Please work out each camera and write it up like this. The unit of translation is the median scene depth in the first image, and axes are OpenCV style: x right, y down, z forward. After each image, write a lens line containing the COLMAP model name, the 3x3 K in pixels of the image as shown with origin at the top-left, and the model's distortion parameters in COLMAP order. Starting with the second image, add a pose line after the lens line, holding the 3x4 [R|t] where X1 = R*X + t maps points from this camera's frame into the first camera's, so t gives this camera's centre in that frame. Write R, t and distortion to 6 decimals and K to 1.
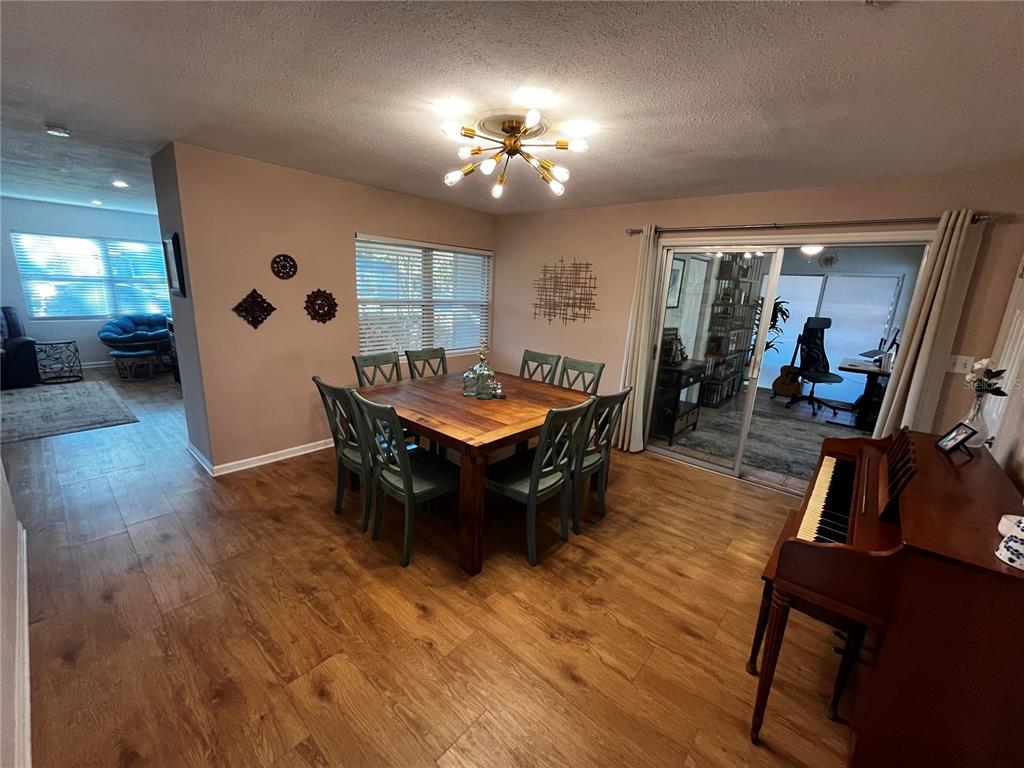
lens RADIAL K [[415.8, 0, 509.2], [0, 415.8, 385.6], [0, 0, 1]] dist [-0.003625, 0.000137]
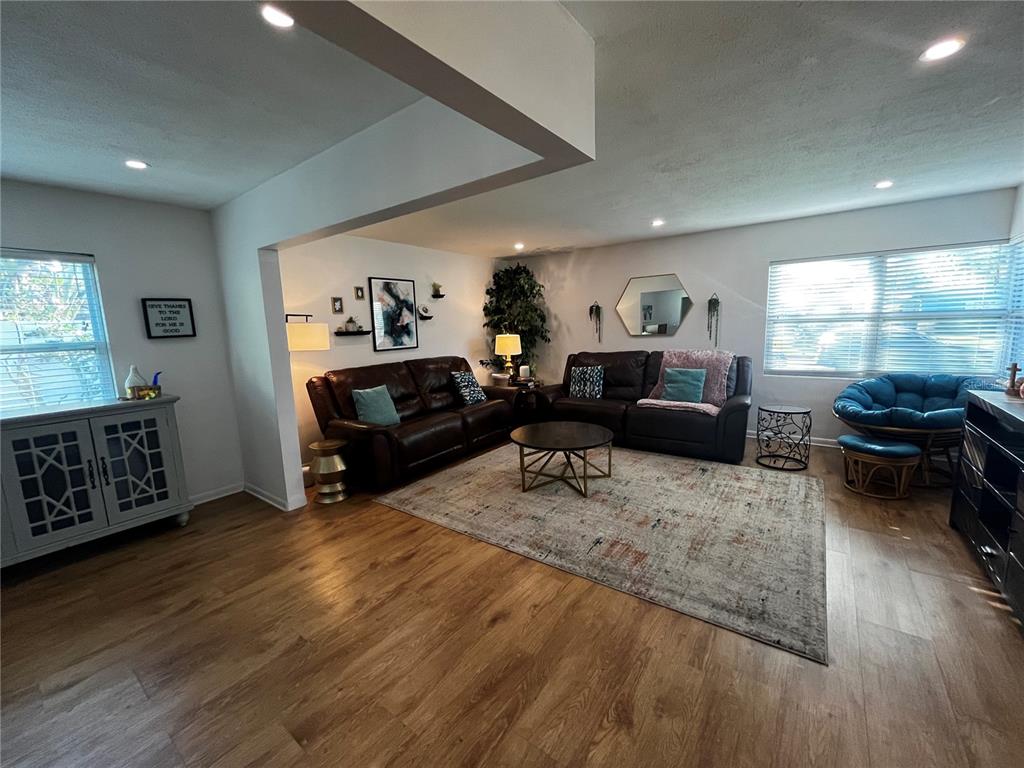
lens RADIAL K [[415.8, 0, 511.4], [0, 415.8, 386.2], [0, 0, 1]] dist [-0.003625, 0.000137]
pose [[0.079238, 0.095879, -0.992234, -0.667378], [-0.200609, 0.976534, 0.078342, -0.163652], [0.976462, 0.192844, 0.096613, 0.750252]]
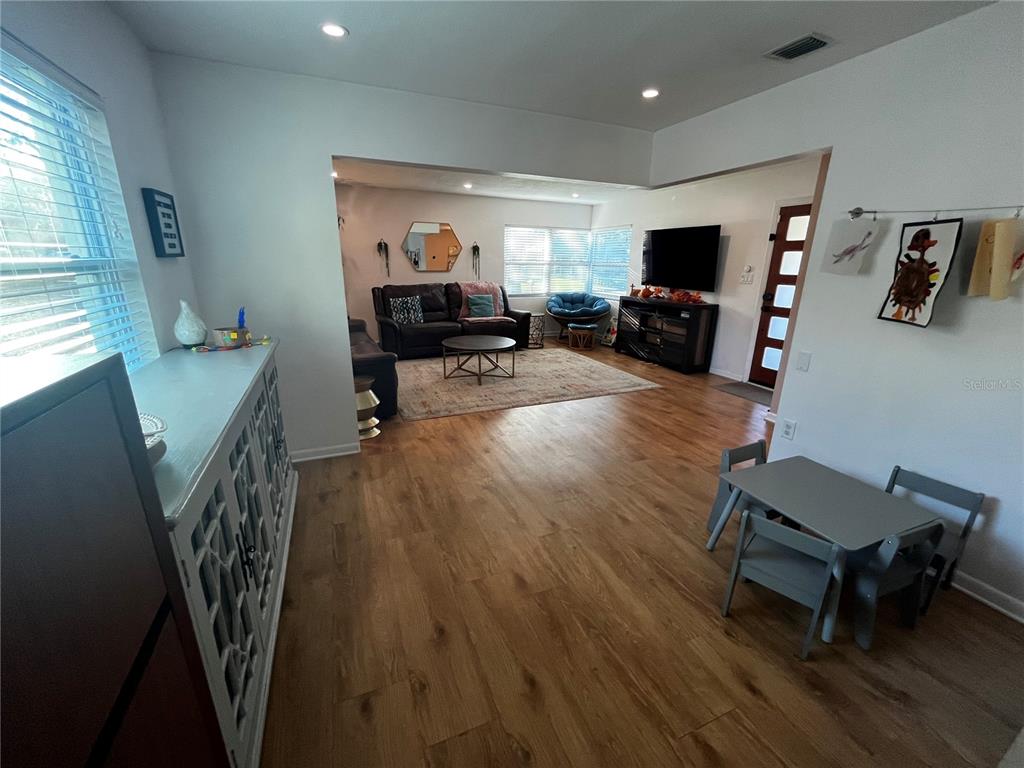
lens RADIAL K [[415.8, 0, 511.3], [0, 415.8, 385.6], [0, 0, 1]] dist [-0.003625, 0.000137]
pose [[0.900009, 0.093511, -0.425723, -0.940765], [-0.076787, 0.995456, 0.056321, 0.061084], [0.429055, -0.017999, 0.903099, -0.224829]]
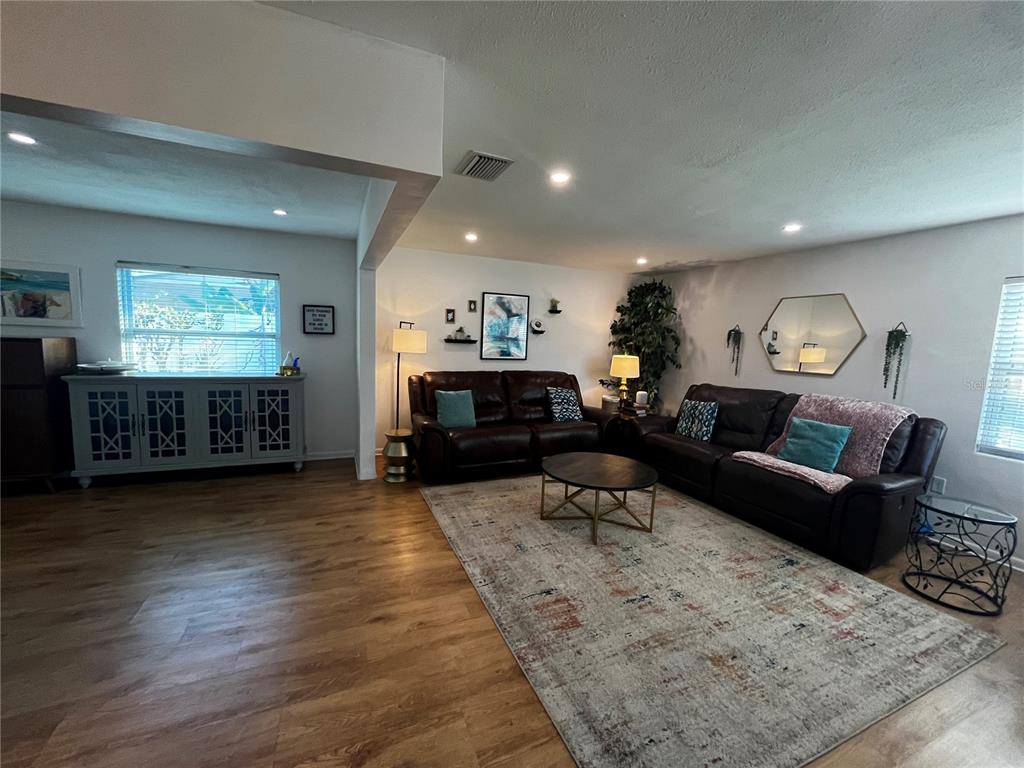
lens RADIAL K [[415.8, 0, 511.3], [0, 415.8, 385.9], [0, 0, 1]] dist [-0.003625, 0.000137]
pose [[-0.427953, 0.037962, -0.903004, -0.756262], [-0.273655, 0.946776, 0.169493, -0.266962], [0.861377, 0.319646, -0.394787, 1.123061]]
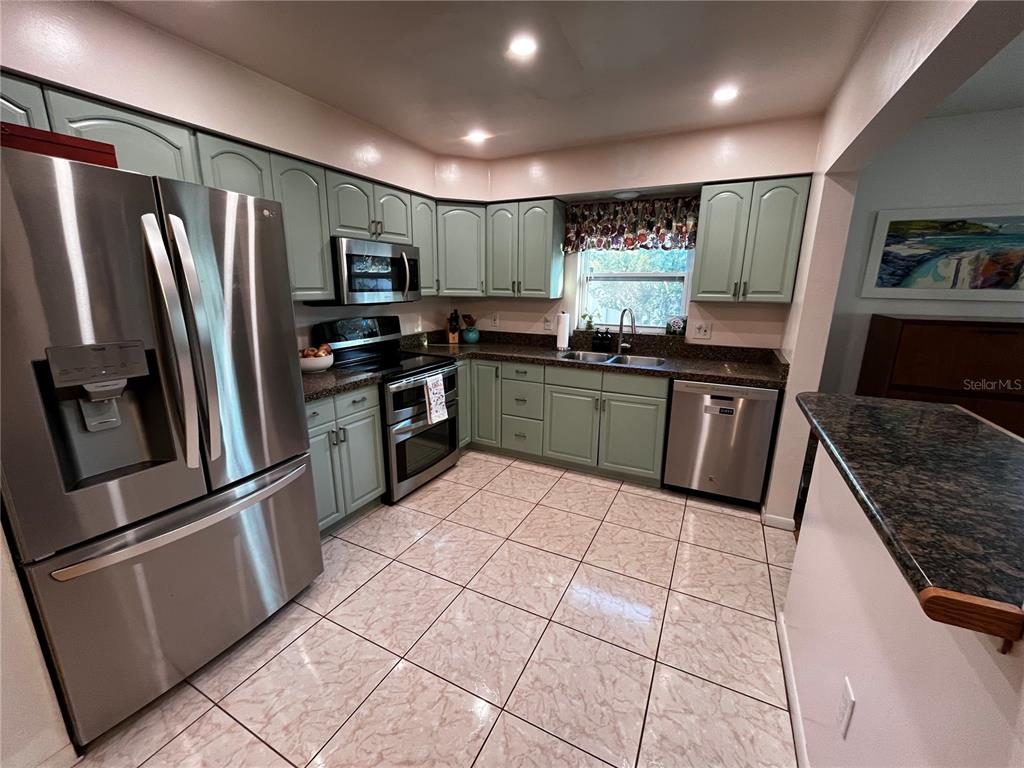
lens RADIAL K [[415.8, 0, 511.7], [0, 415.8, 384.4], [0, 0, 1]] dist [-0.003625, 0.000137]
pose [[-0.965944, 0.006513, -0.258668, -0.234413], [-0.111902, 0.890847, 0.440306, -0.012139], [0.233301, 0.454257, -0.859780, 0.164870]]
